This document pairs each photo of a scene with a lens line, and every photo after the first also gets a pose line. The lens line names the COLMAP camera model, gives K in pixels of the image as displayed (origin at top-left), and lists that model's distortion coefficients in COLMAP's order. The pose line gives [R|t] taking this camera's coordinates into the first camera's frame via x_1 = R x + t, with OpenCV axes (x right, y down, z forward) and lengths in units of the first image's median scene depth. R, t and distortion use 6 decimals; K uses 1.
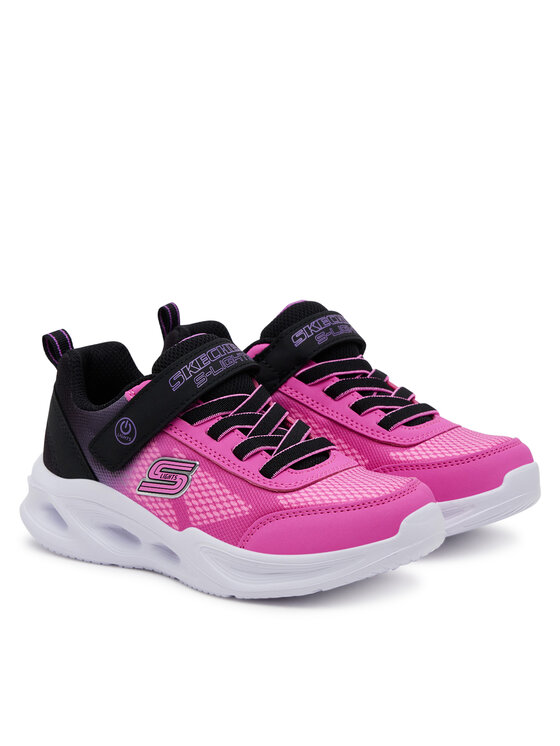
lens RADIAL K [[2165.3, 0, 280.0], [0, 2165.3, 373.0], [0, 0, 1]] dist [0.061048, 0.079482]
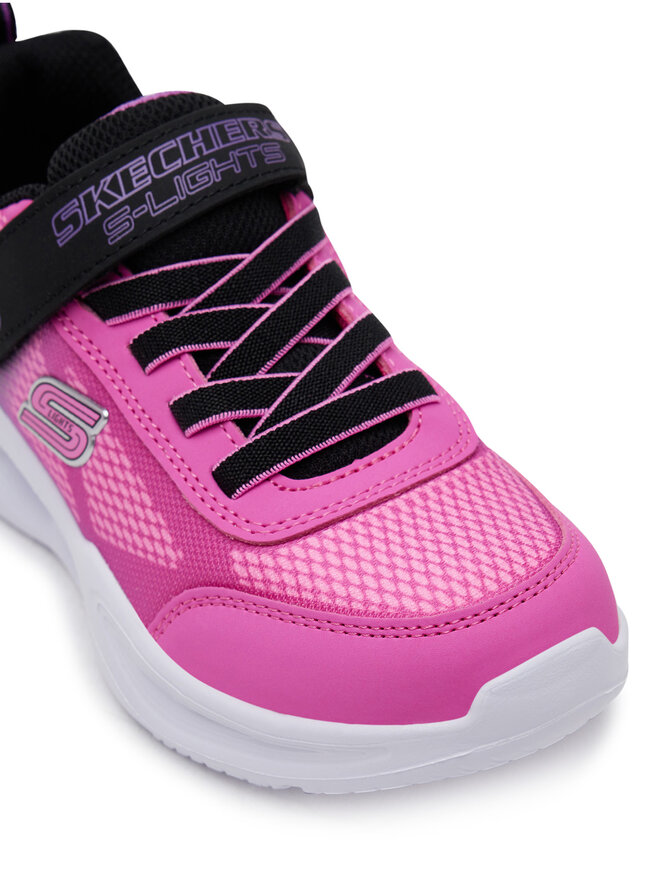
lens RADIAL K [[1886.2, 0, 330.0], [0, 1886.2, 440.0], [0, 0, 1]] dist [-0.039931, 0.054946]
pose [[0.939431, 0.159591, -0.303315, 0.123107], [-0.018172, 0.906925, 0.420901, -0.116719], [0.342256, -0.389895, 0.854893, 0.678327]]
